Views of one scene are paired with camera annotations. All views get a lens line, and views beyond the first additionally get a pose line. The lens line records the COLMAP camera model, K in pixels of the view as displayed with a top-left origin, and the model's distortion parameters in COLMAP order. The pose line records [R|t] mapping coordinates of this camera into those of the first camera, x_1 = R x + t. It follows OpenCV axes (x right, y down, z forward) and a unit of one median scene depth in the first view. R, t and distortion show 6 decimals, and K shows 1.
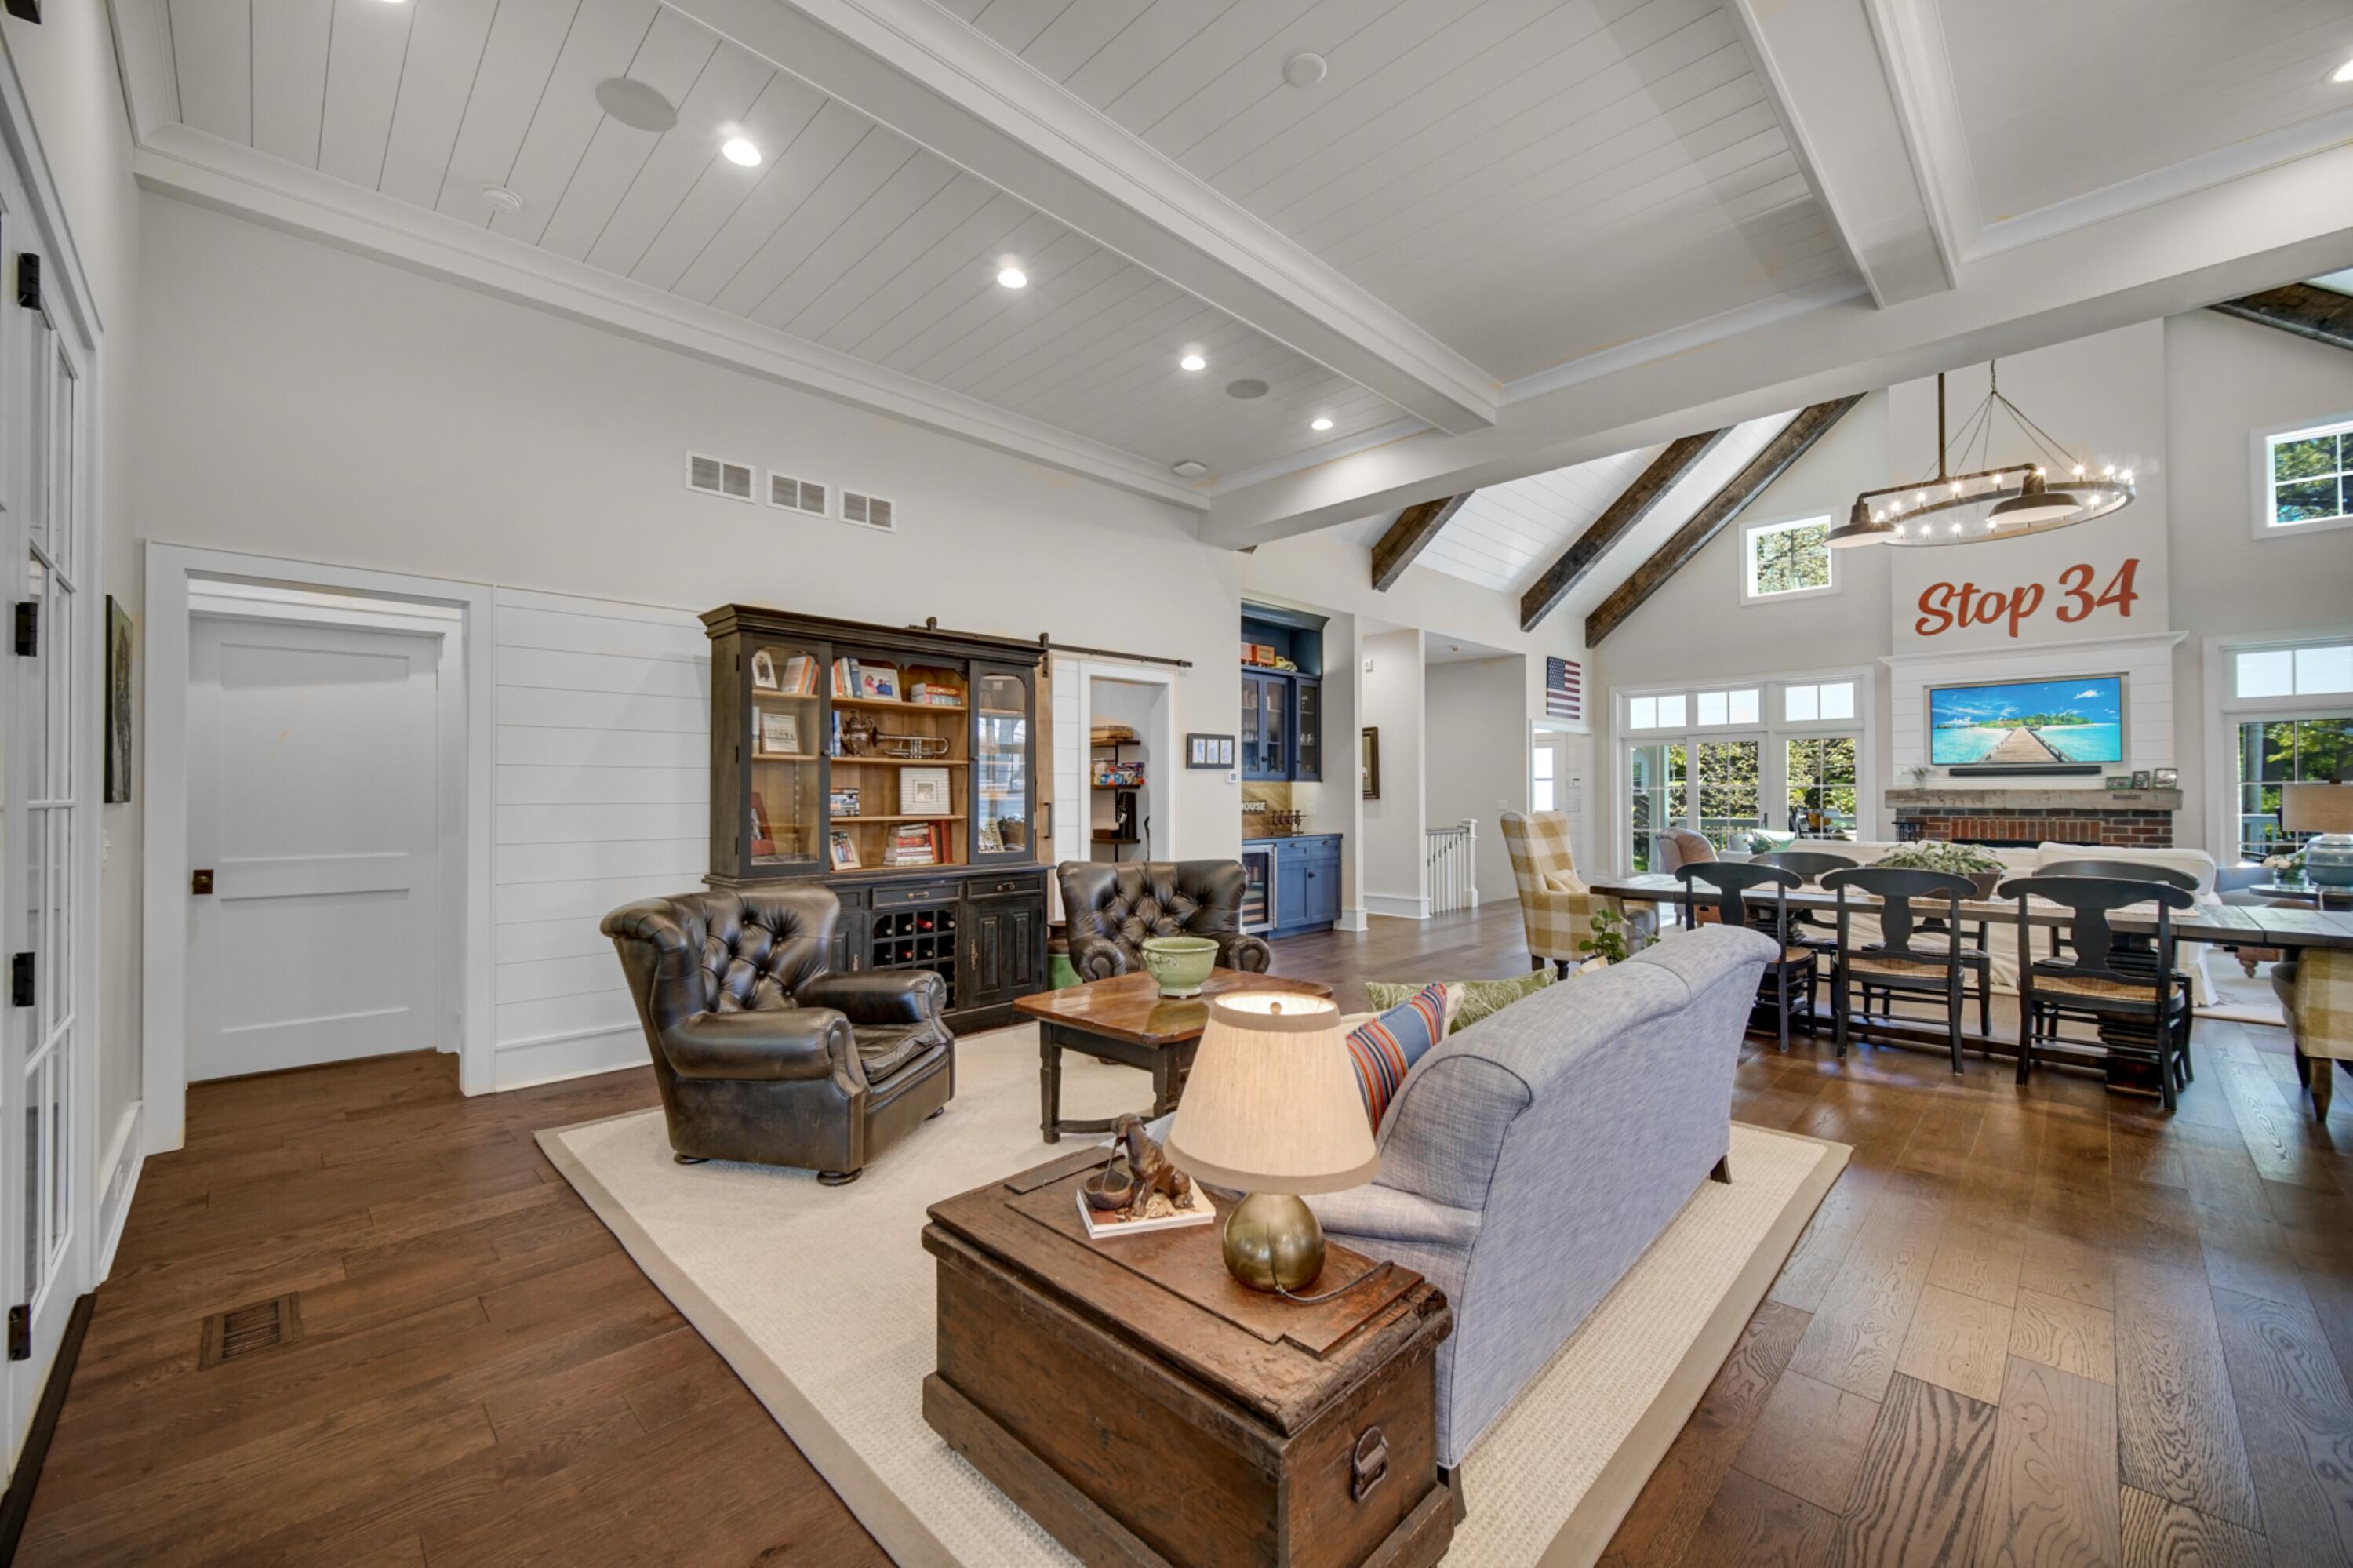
lens RADIAL K [[923.2, 0, 1175.1], [0, 923.2, 789.3], [0, 0, 1]] dist [-0.005671, 0.001171]
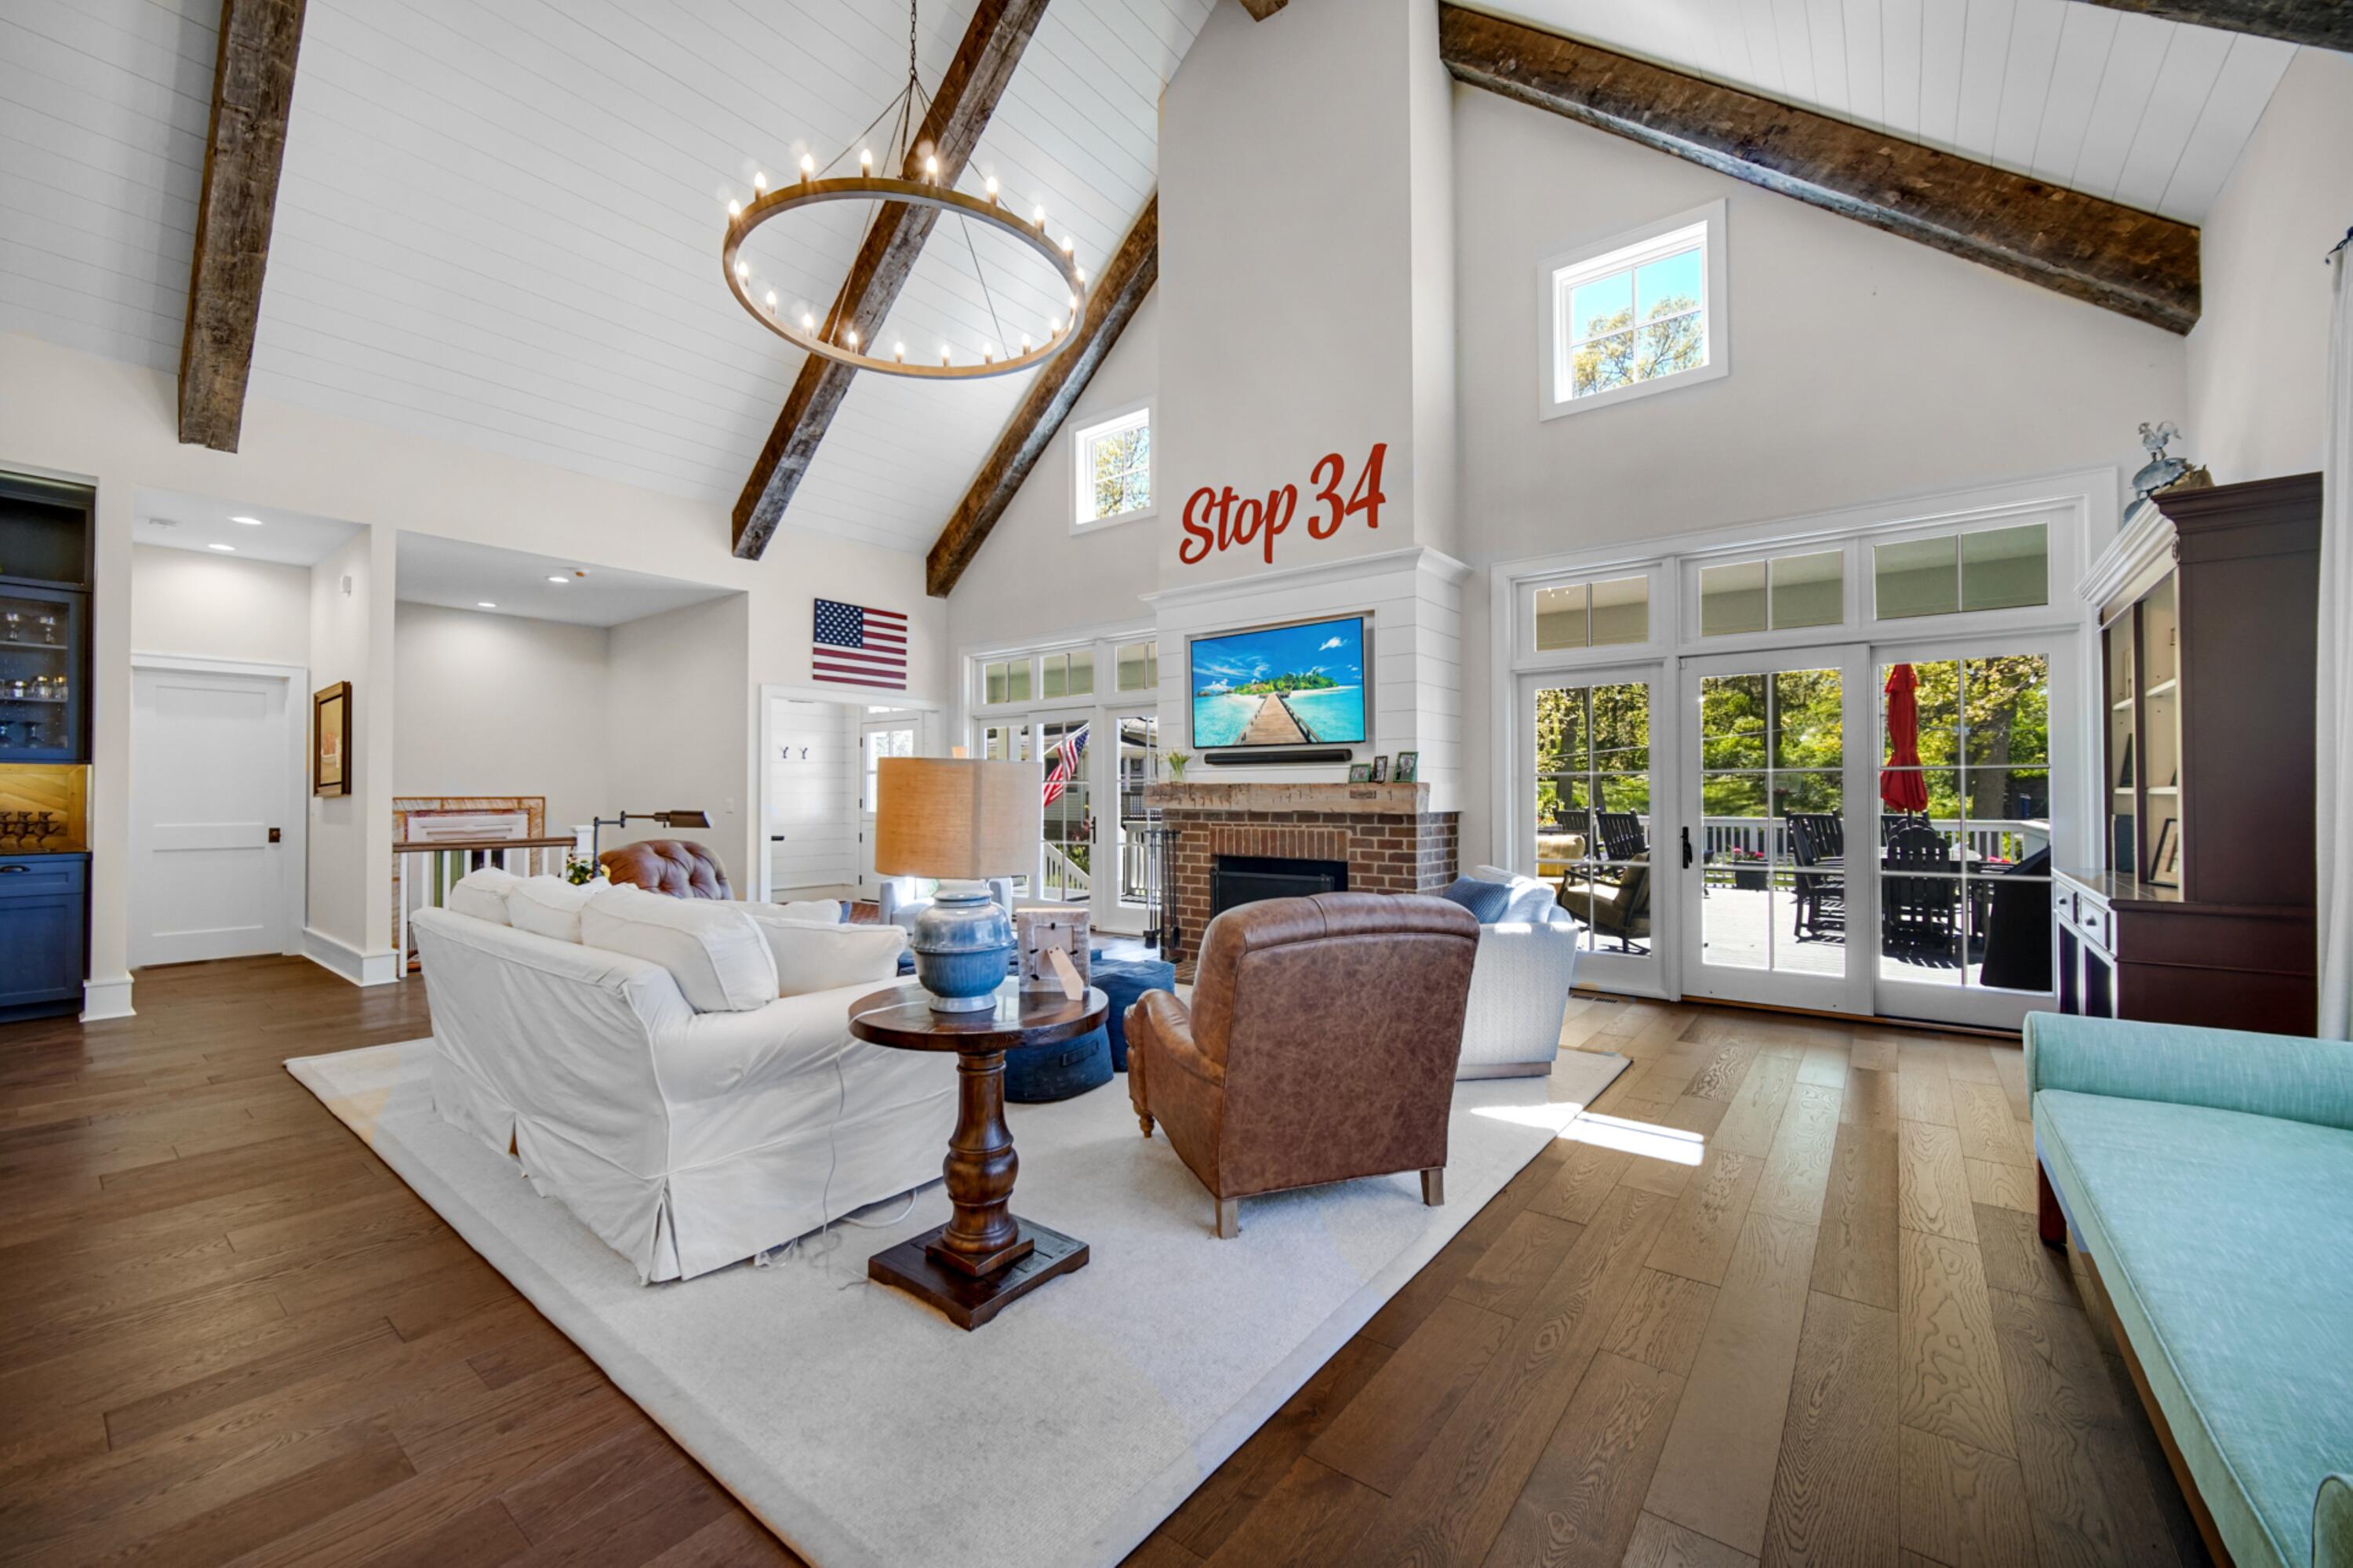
lens RADIAL K [[923.2, 0, 1167.7], [0, 923.2, 783.6], [0, 0, 1]] dist [-0.005671, 0.001171]
pose [[0.992957, 0.006620, 0.118289, 0.761629], [-0.005474, 0.999935, -0.010011, 0.007497], [-0.118348, 0.009293, 0.992929, 0.324628]]
